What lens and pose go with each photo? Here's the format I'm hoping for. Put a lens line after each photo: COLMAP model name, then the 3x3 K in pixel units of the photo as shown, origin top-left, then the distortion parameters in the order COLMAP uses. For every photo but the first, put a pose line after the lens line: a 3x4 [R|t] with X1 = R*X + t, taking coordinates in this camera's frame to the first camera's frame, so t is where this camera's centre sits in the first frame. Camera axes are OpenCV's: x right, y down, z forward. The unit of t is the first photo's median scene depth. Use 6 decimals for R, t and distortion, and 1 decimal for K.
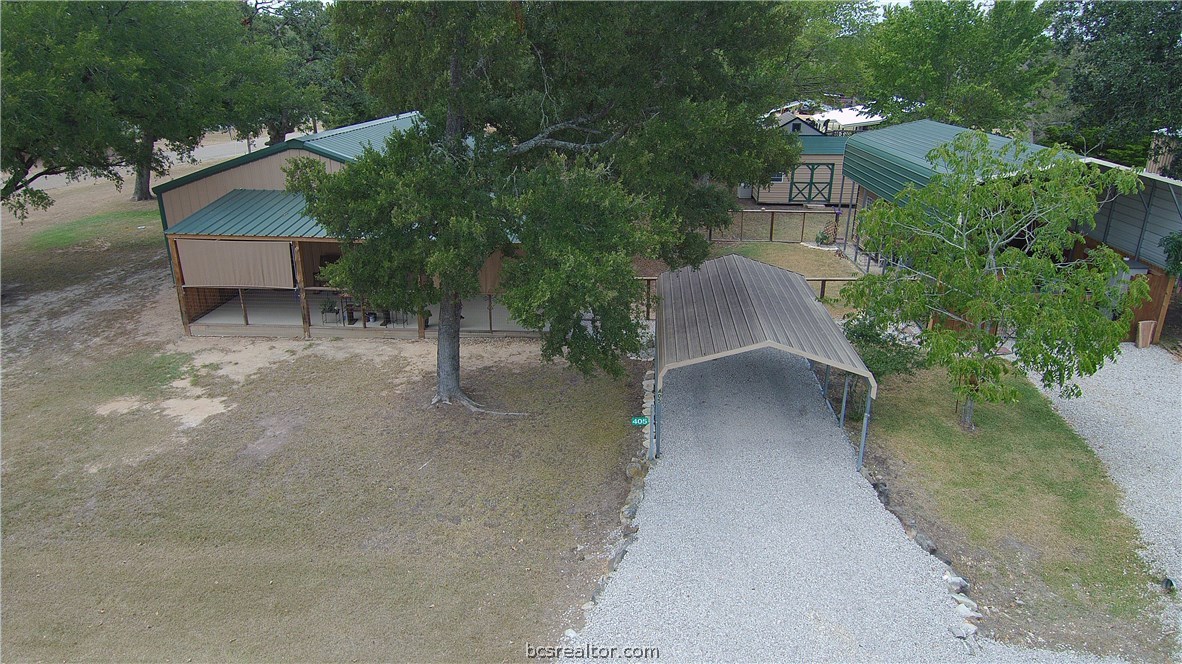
lens RADIAL K [[733.9, 0, 582.1], [0, 733.9, 318.9], [0, 0, 1]] dist [0.093527, -0.122068]
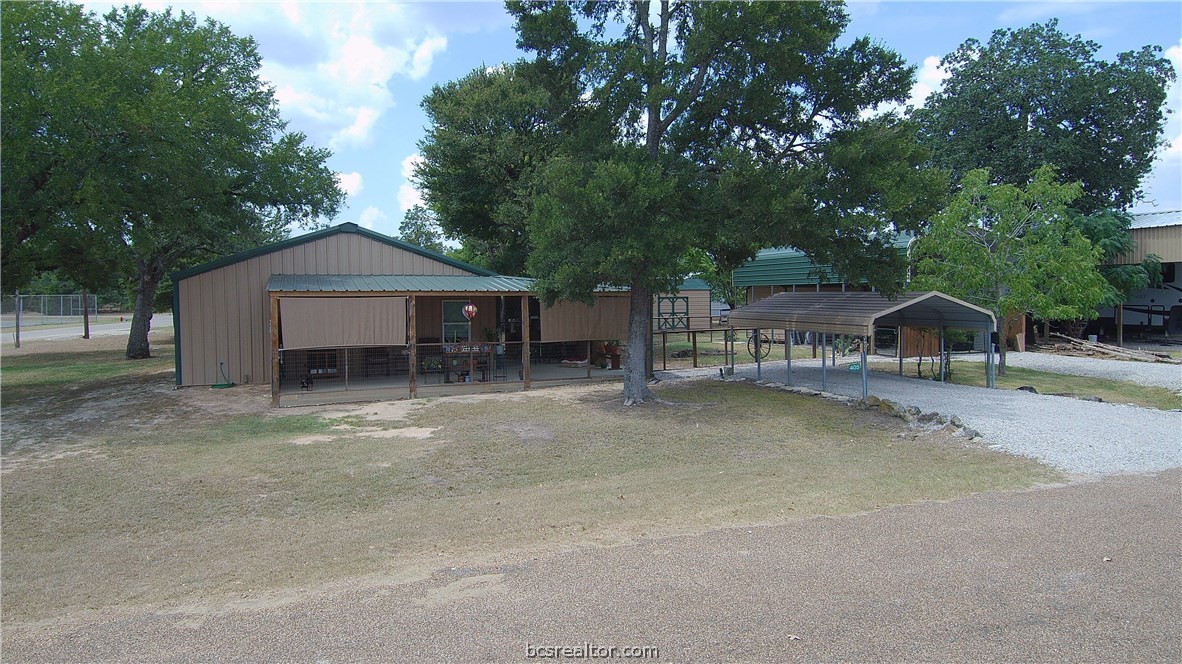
lens RADIAL K [[733.9, 0, 582.1], [0, 733.9, 318.9], [0, 0, 1]] dist [0.093527, -0.122068]
pose [[0.908897, -0.026145, 0.416200, -0.653278], [0.150909, 0.951013, -0.269815, 0.252651], [-0.388758, 0.308042, 0.868319, 0.058530]]
